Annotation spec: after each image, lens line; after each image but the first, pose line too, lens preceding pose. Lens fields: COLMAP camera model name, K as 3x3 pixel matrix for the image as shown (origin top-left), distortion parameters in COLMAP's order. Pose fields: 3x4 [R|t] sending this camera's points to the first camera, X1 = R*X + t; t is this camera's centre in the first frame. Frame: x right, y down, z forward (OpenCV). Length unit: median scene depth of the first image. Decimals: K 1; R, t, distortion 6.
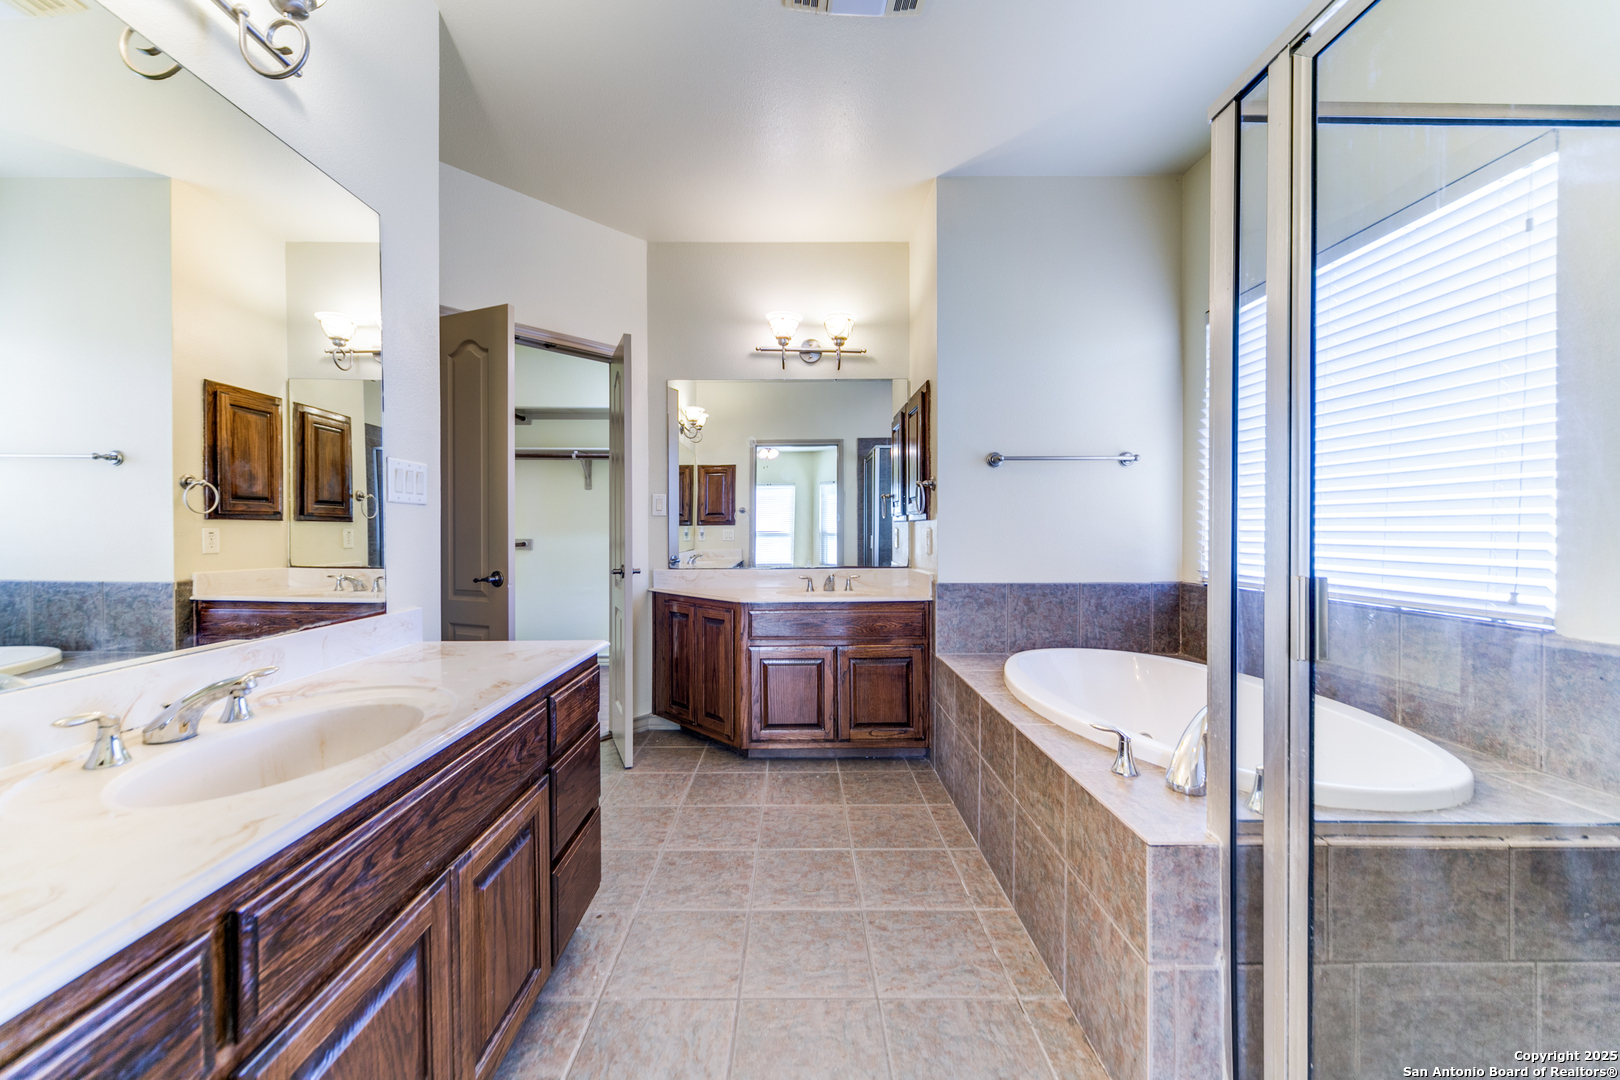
lens RADIAL K [[768.7, 0, 809.1], [0, 768.7, 531.6], [0, 0, 1]] dist [0.001817, 0.000158]
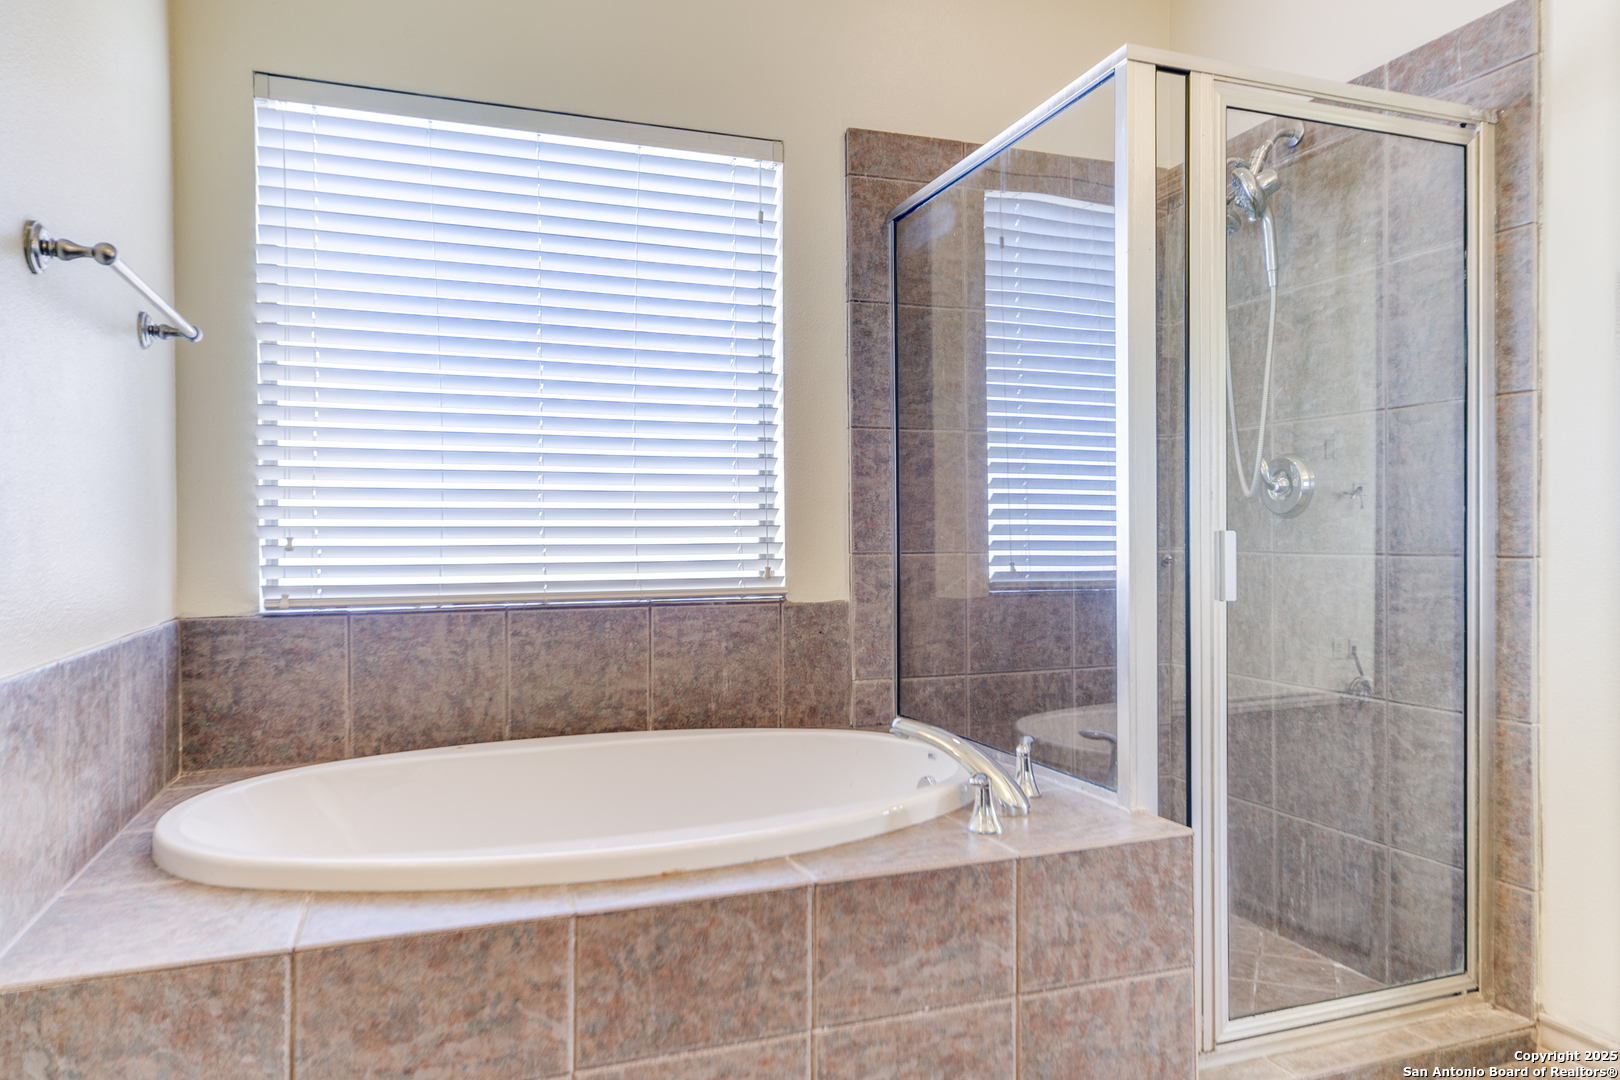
lens RADIAL K [[768.7, 0, 808.5], [0, 768.7, 536.4], [0, 0, 1]] dist [0.001817, 0.000158]
pose [[-0.247590, -0.005938, 0.968847, -0.094698], [0.016488, 0.999811, 0.010342, 0.027088], [-0.968724, 0.018535, -0.247446, 1.144579]]
